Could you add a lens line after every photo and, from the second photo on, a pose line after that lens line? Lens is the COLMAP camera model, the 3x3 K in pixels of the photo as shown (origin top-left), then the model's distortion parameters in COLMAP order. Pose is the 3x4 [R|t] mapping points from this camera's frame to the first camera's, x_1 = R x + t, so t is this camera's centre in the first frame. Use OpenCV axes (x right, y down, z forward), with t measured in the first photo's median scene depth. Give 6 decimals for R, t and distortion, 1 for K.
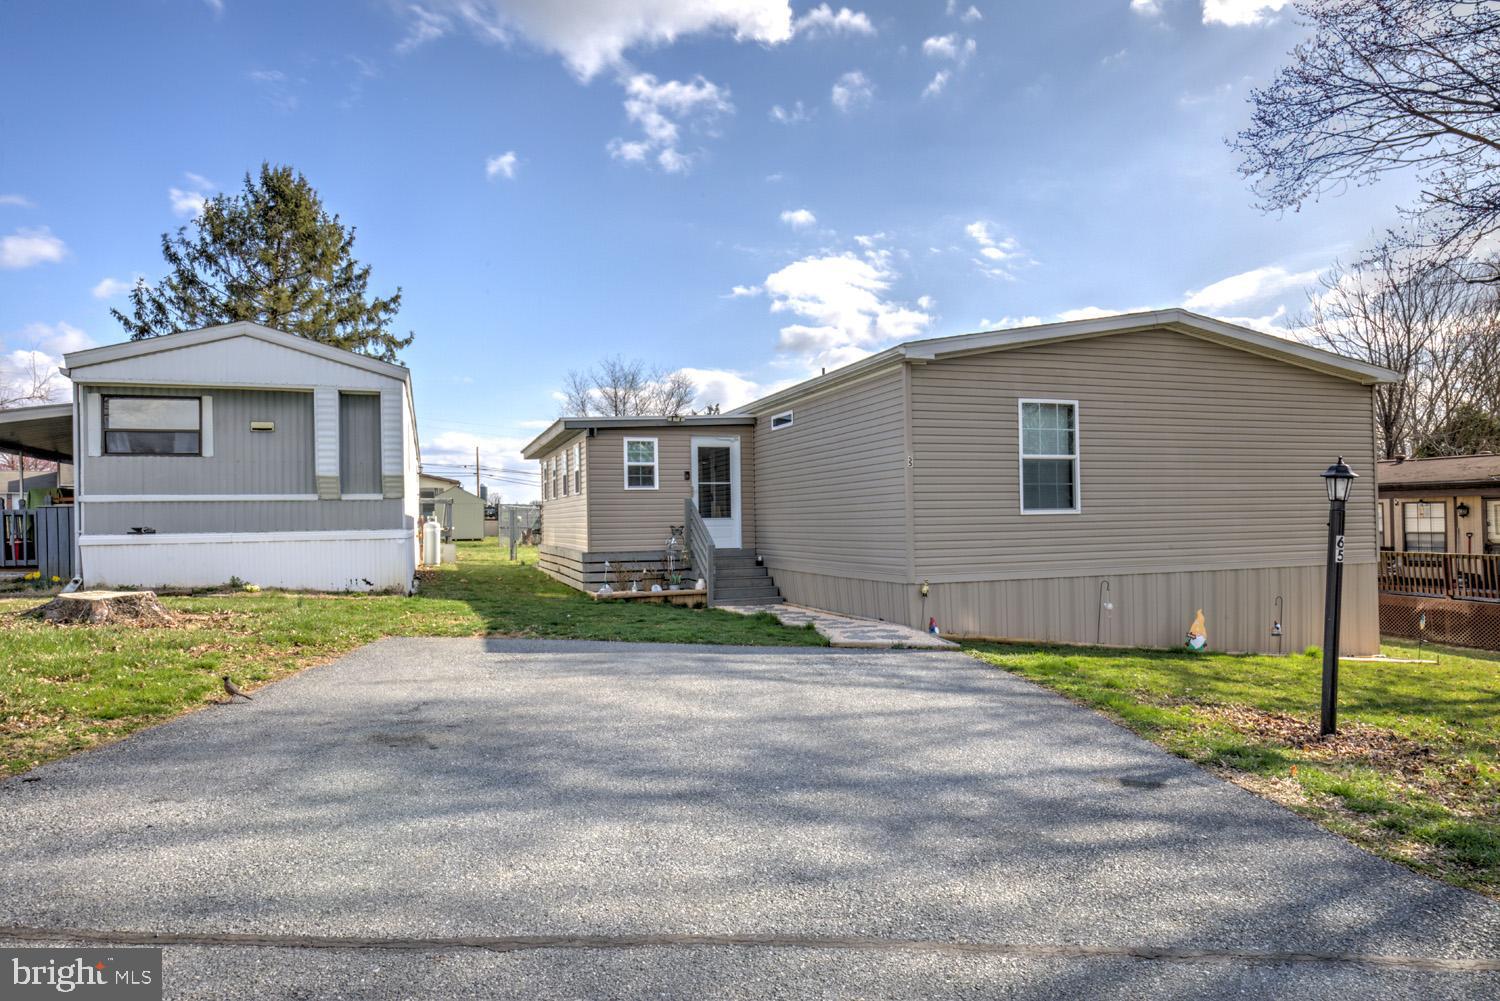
lens RADIAL K [[918.9, 0, 747.6], [0, 918.9, 506.7], [0, 0, 1]] dist [-0.001328, -0.001748]
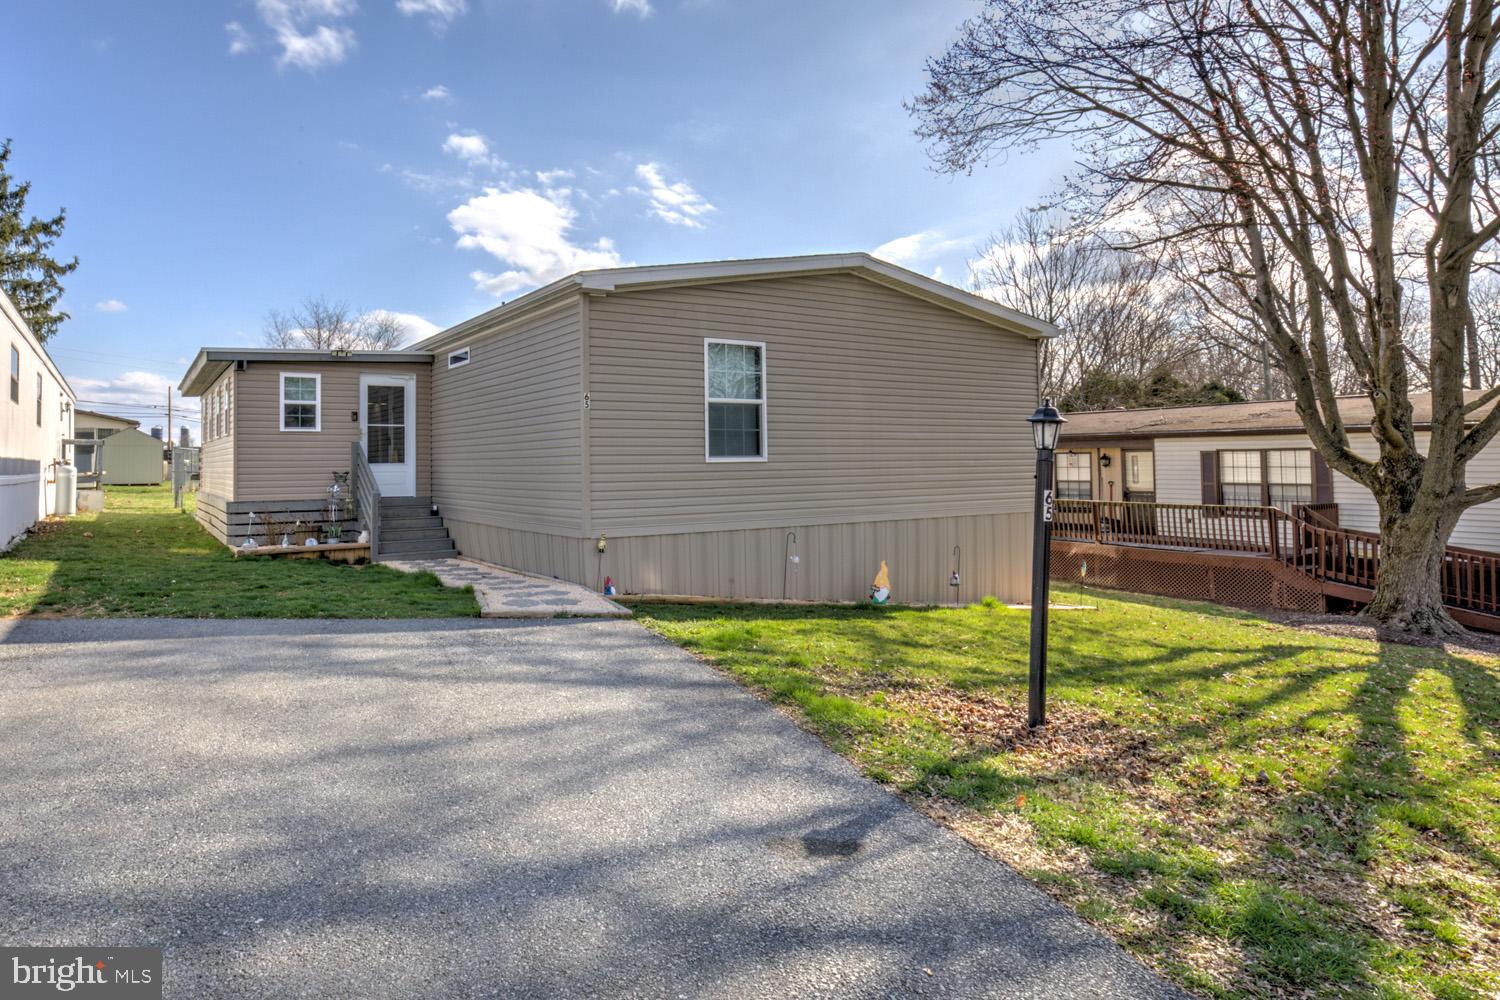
lens RADIAL K [[863.4, 0, 631.4], [0, 863.4, 434.0], [0, 0, 1]] dist [-0.010153, 0.001881]
pose [[0.982920, 0.012735, 0.183594, 0.049792], [-0.008810, 0.999715, -0.022180, -0.000071], [-0.183824, 0.020183, 0.982752, 0.122809]]
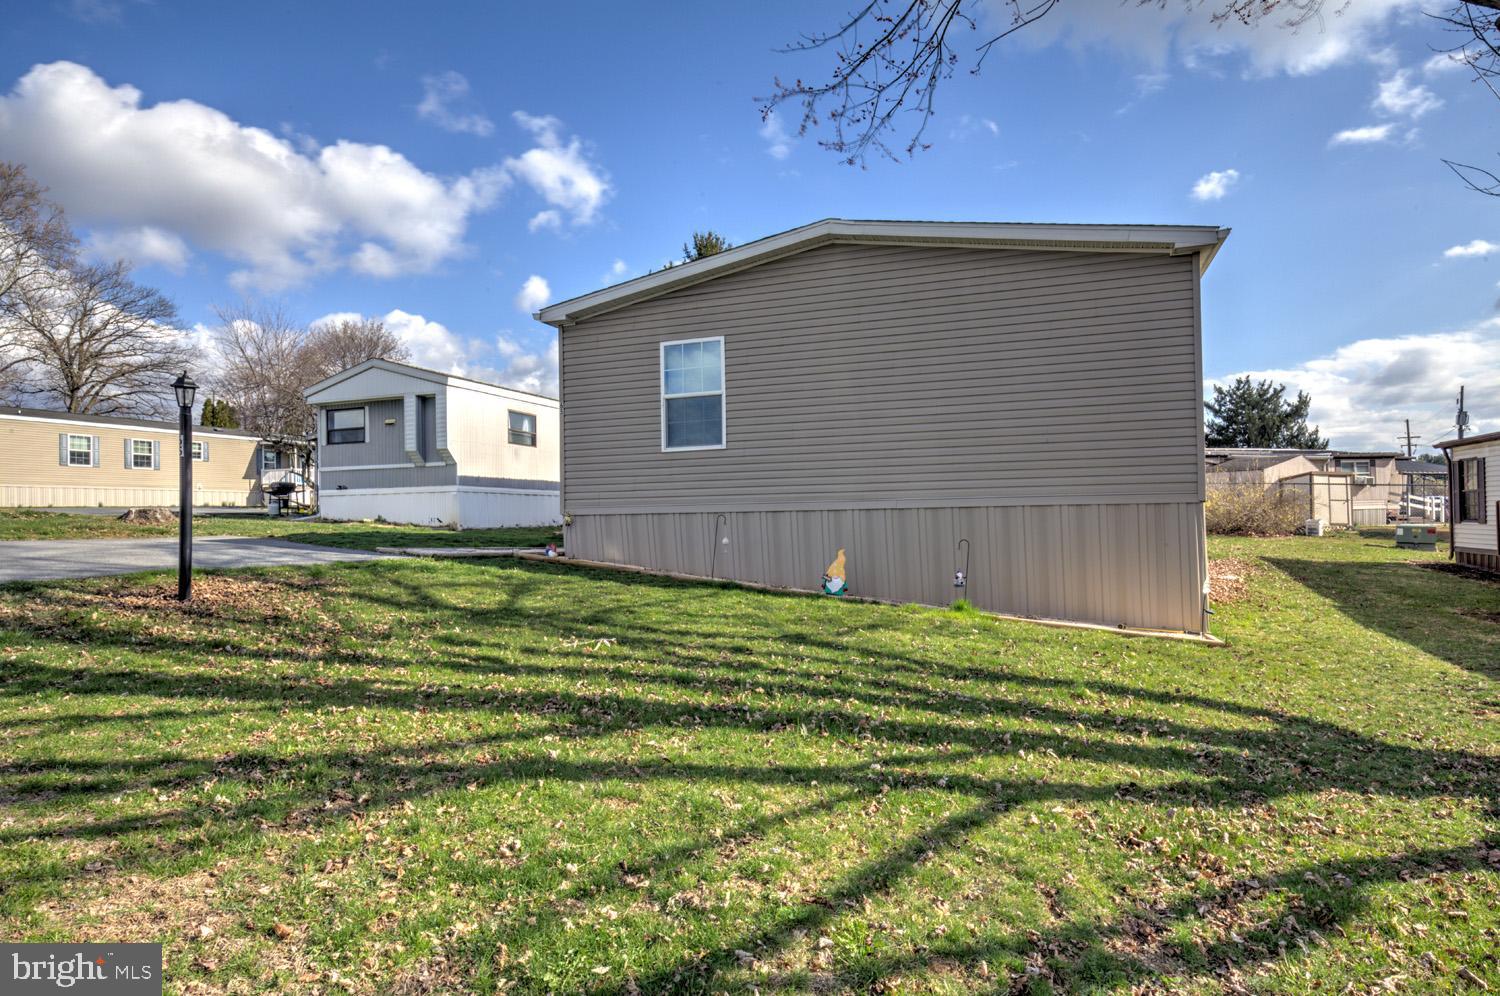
lens RADIAL K [[806.9, 0, 750.9], [0, 806.9, 501.3], [0, 0, 1]] dist [0.001921, 0.001025]
pose [[0.769499, -0.009379, -0.638579, 0.777106], [0.011840, 0.999930, -0.000419, 0.053628], [0.638538, -0.007238, 0.769556, 0.282388]]
